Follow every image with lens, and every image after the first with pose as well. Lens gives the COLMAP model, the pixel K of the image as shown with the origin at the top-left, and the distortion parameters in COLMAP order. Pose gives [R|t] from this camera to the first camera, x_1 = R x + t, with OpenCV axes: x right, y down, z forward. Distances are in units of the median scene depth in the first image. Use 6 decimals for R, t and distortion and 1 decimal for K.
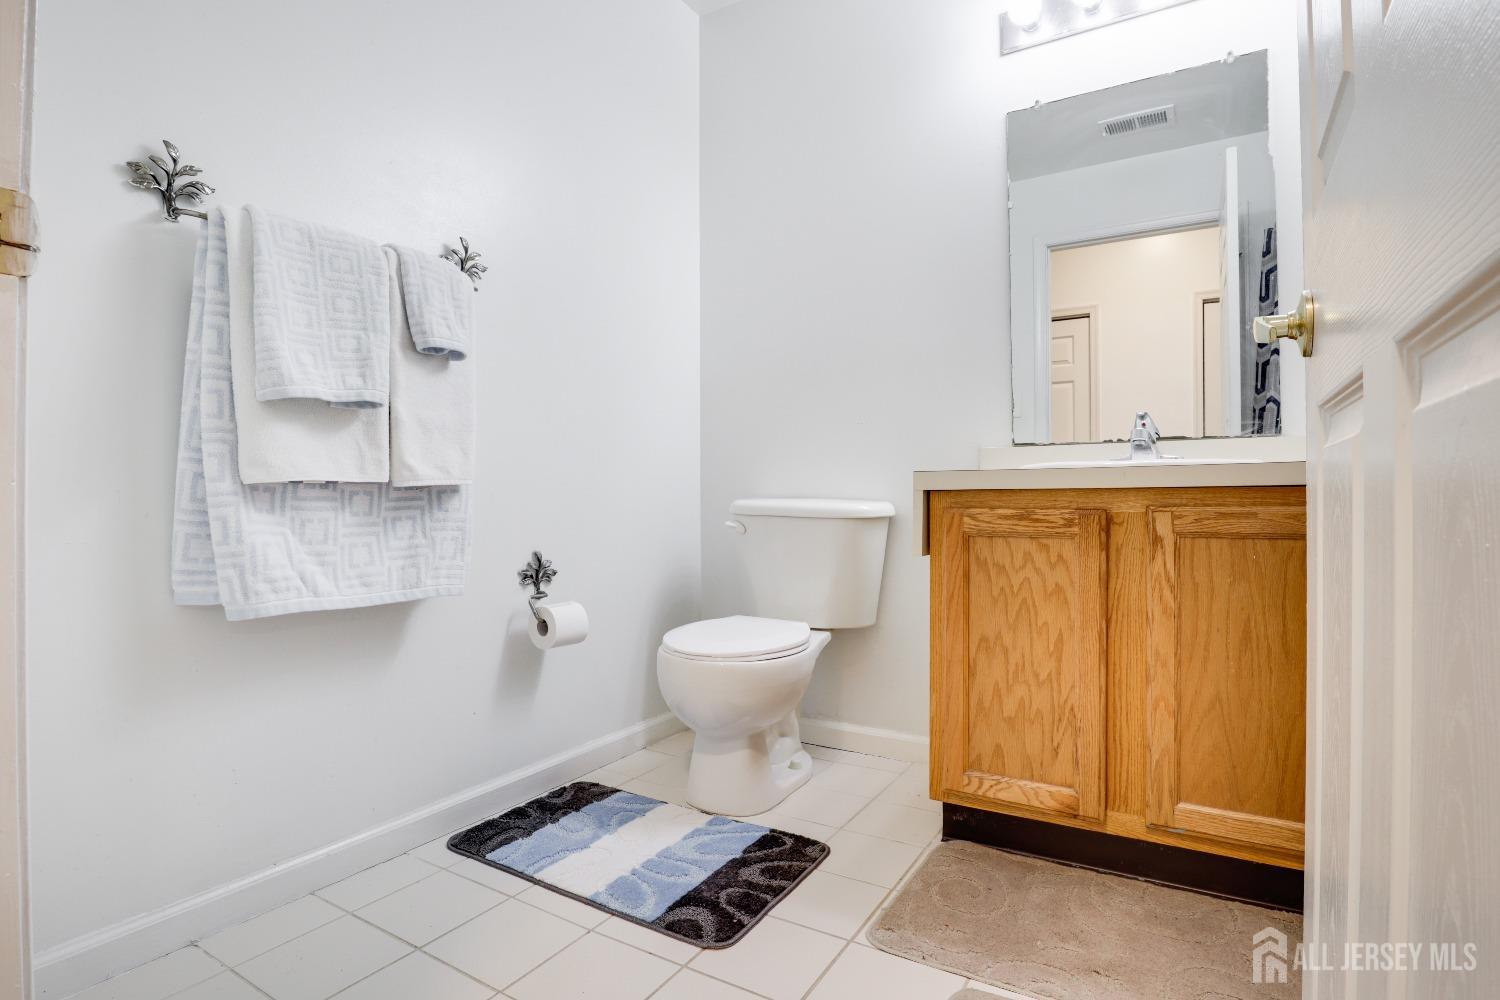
lens RADIAL K [[761.6, 0, 750.0], [0, 761.6, 500.0], [0, 0, 1]] dist [-0.045683, 0.000107]
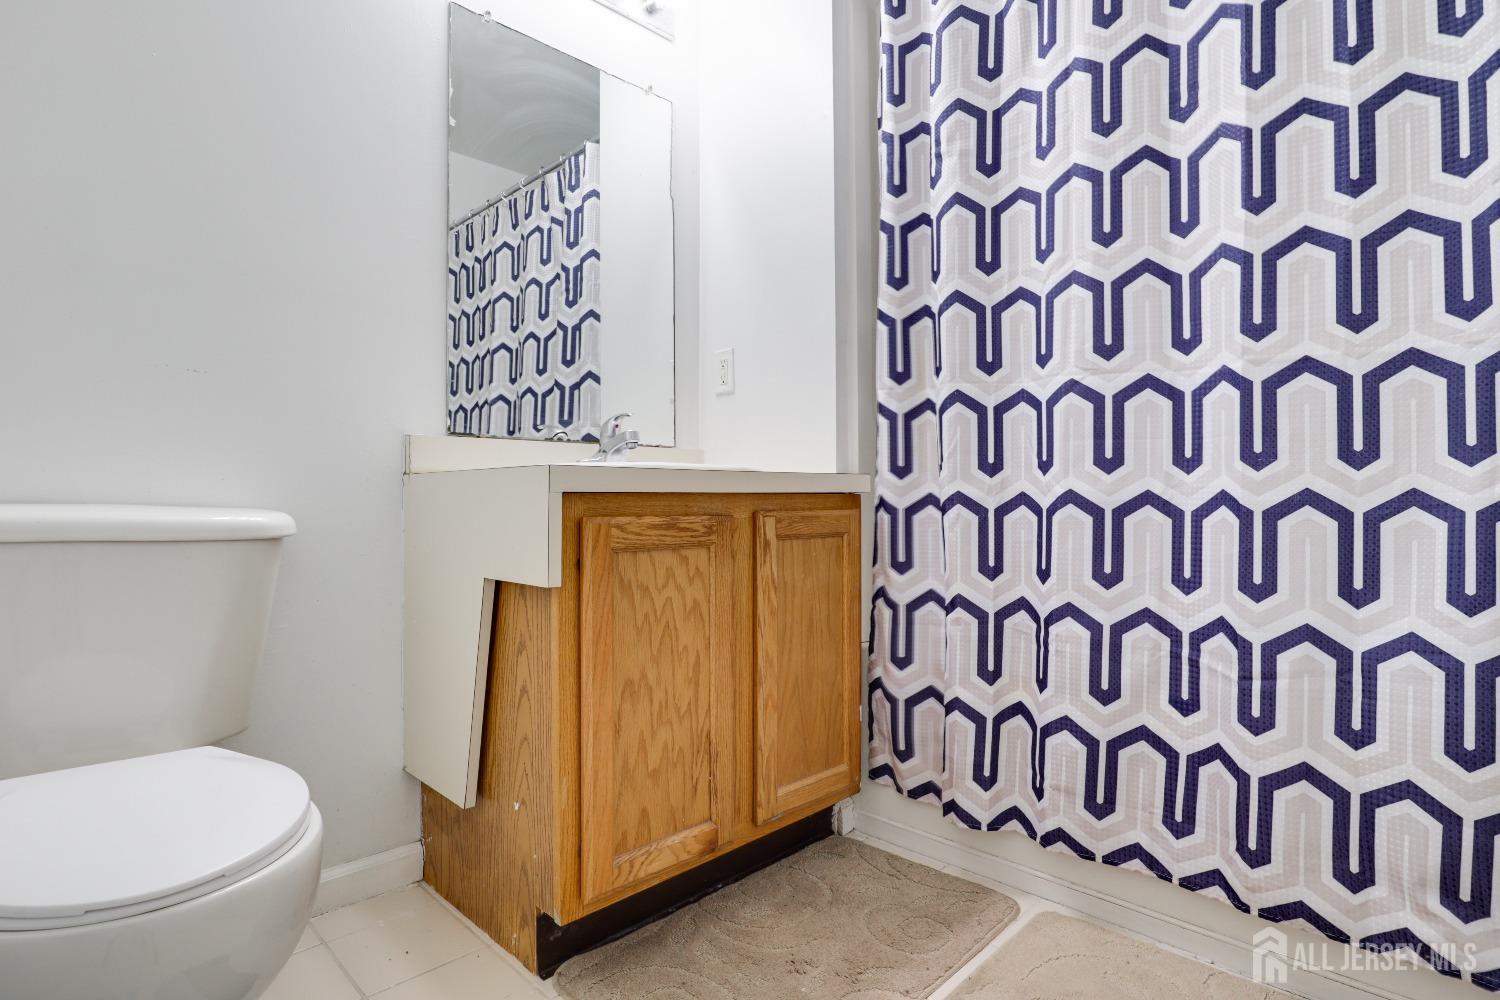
lens RADIAL K [[761.6, 0, 750.0], [0, 761.6, 500.0], [0, 0, 1]] dist [-0.045683, 0.000107]
pose [[0.240479, -0.000913, 0.970654, -0.435591], [-0.003282, 0.999993, 0.001753, -0.007699], [-0.970649, -0.003607, 0.240474, 0.710520]]
